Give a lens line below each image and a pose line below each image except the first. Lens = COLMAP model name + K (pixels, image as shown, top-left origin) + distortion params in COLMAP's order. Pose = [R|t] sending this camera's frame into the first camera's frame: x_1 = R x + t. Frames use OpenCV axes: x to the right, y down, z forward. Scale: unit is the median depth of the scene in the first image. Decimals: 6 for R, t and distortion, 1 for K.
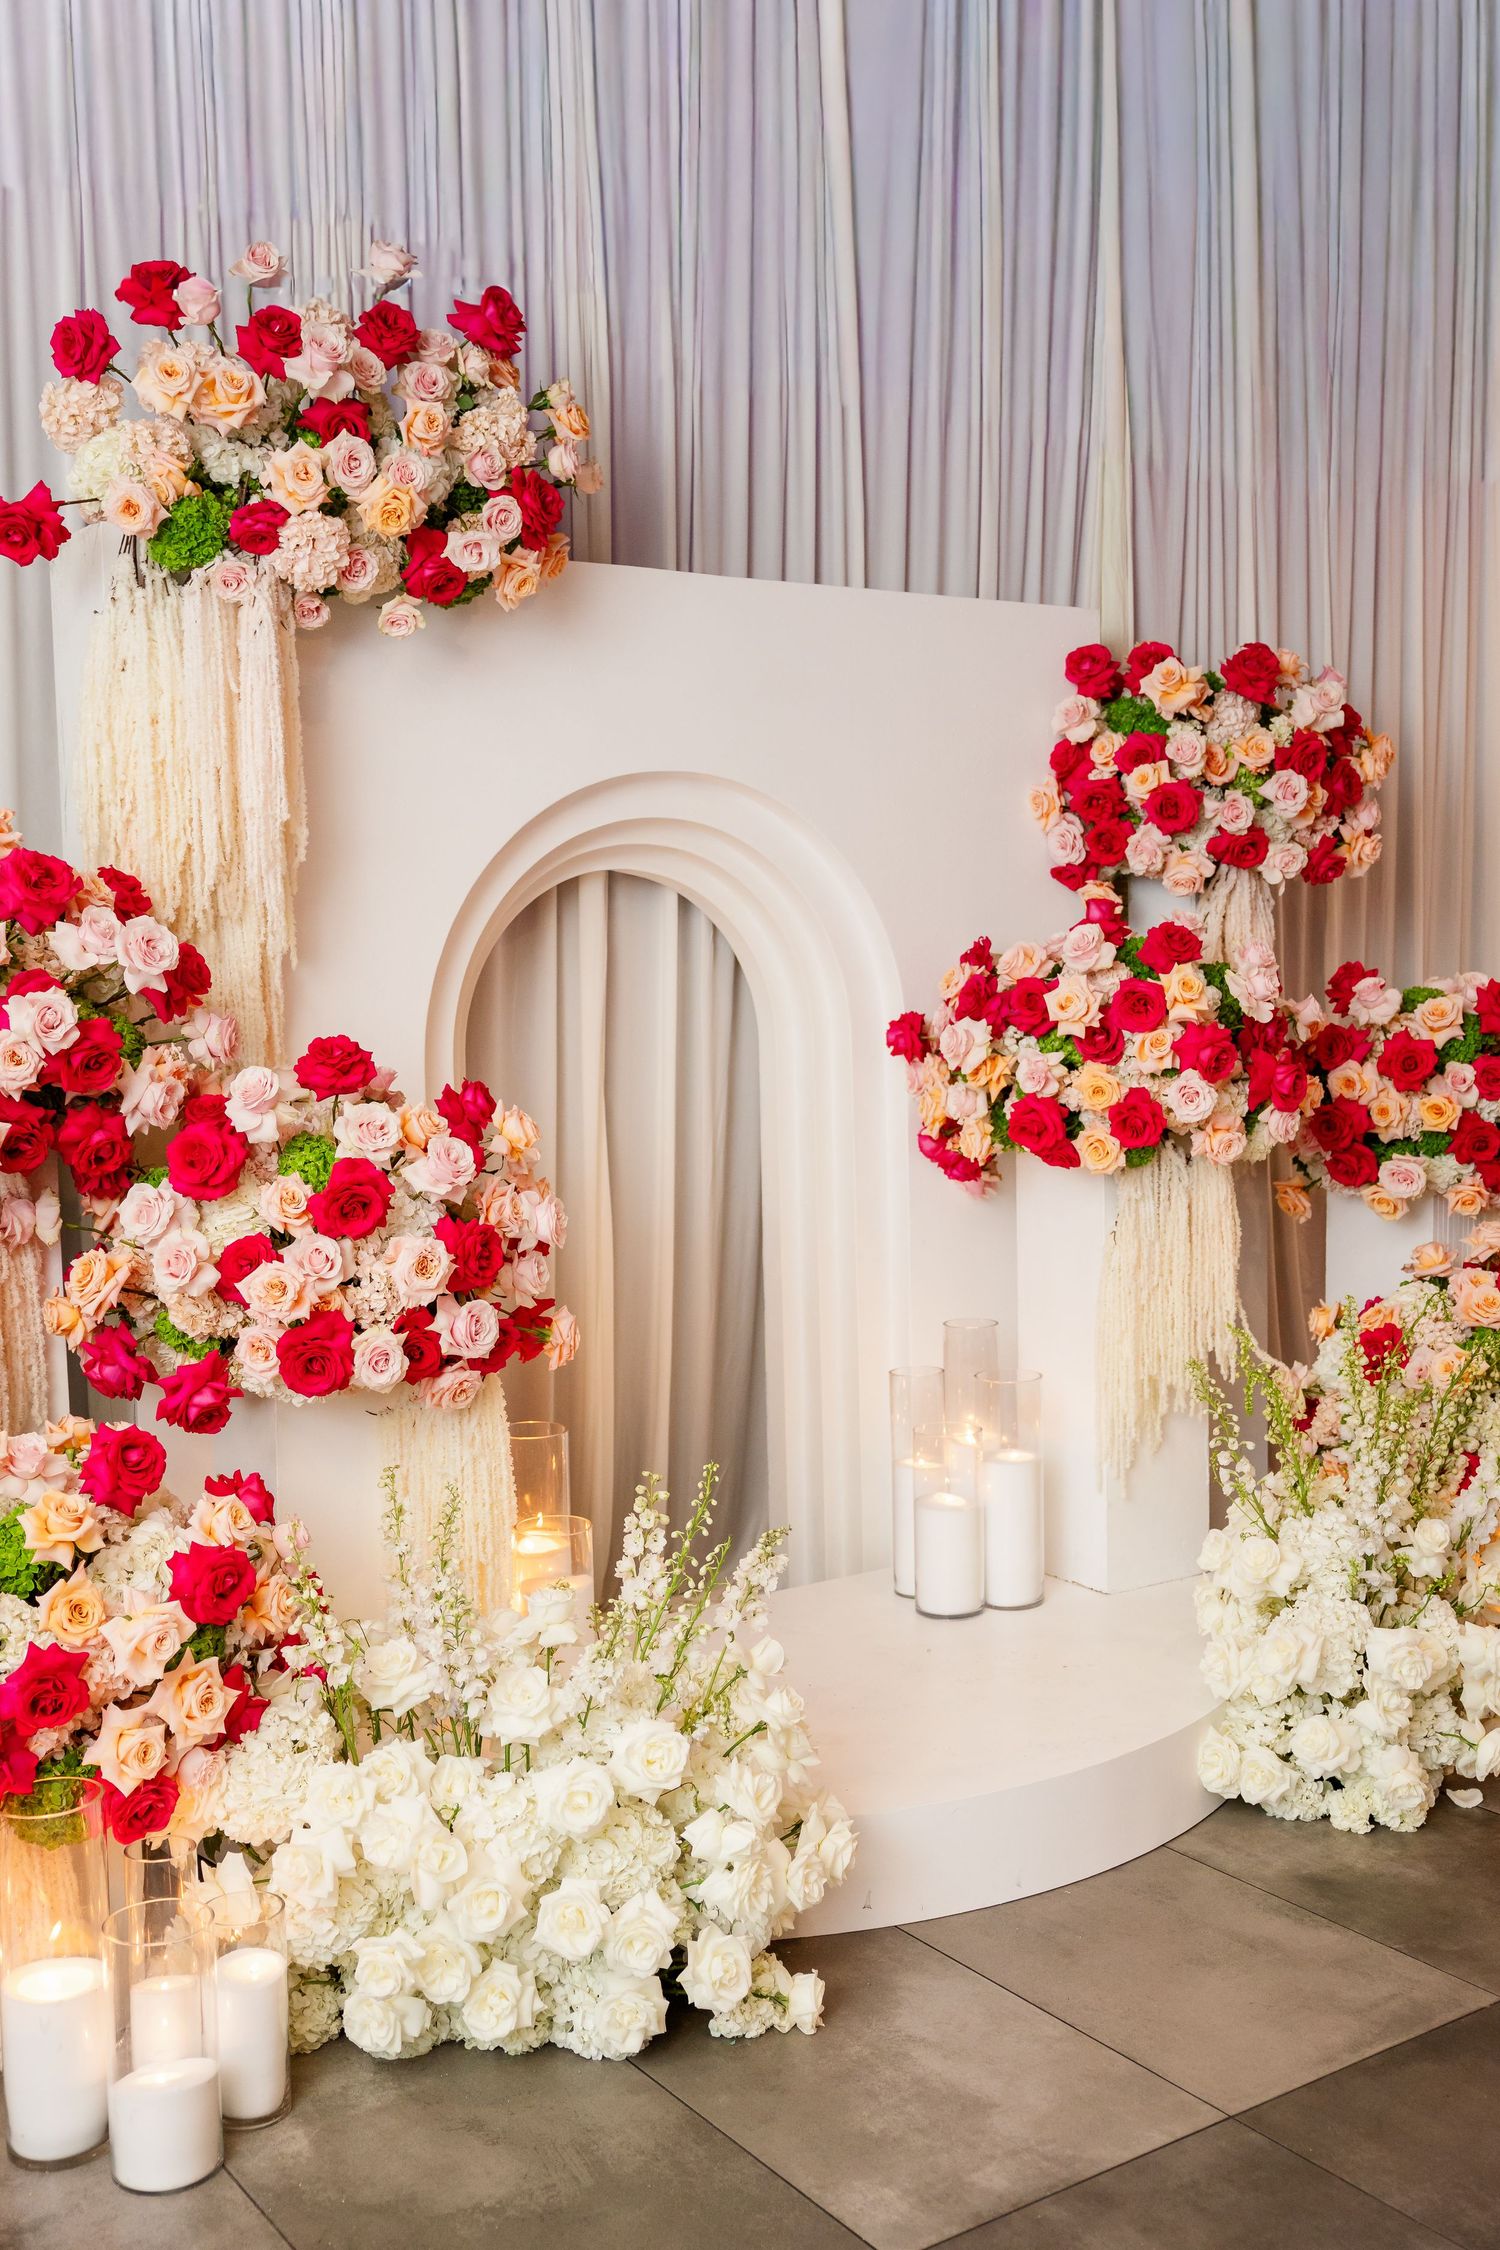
lens RADIAL K [[2232.3, 0, 747.6], [0, 2232.3, 1124.2], [0, 0, 1]] dist [0.003617, 0.002269]
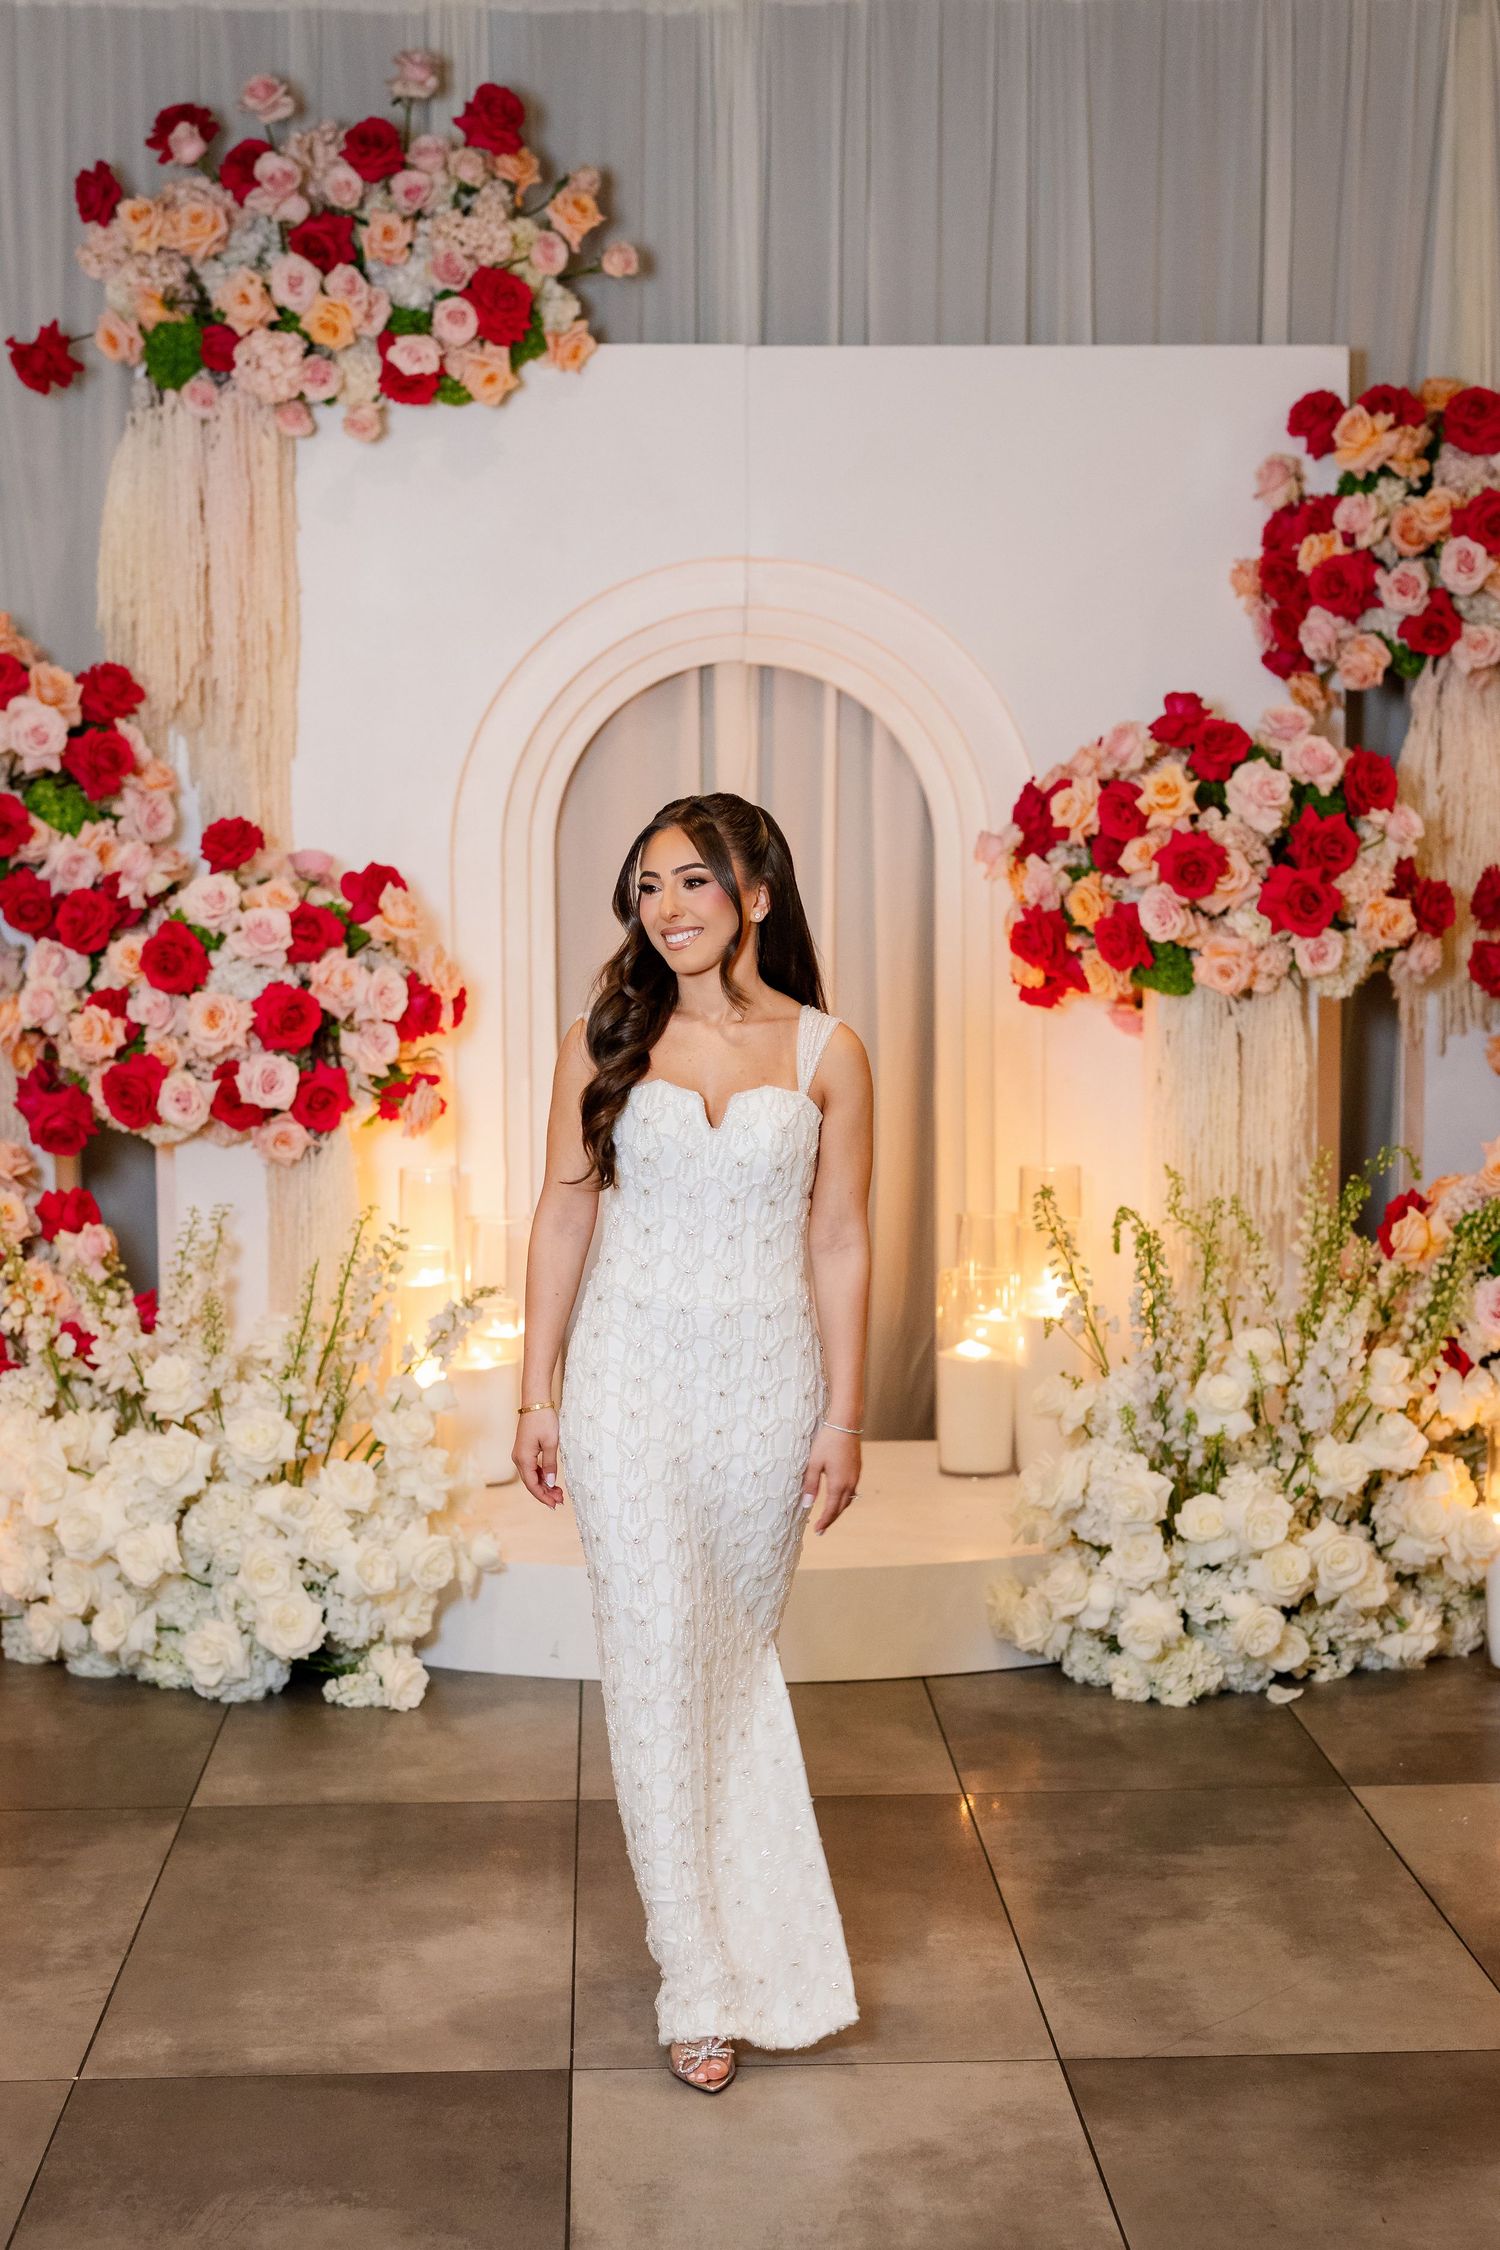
lens RADIAL K [[3540.3, 0, 760.8], [0, 3540.3, 1229.2], [0, 0, 1]] dist [-0.004437, -0.001709]
pose [[0.852460, 0.074836, -0.517409, 0.756079], [-0.054033, 0.997013, 0.055183, 0.041967], [0.519993, -0.019084, 0.853957, -0.280240]]
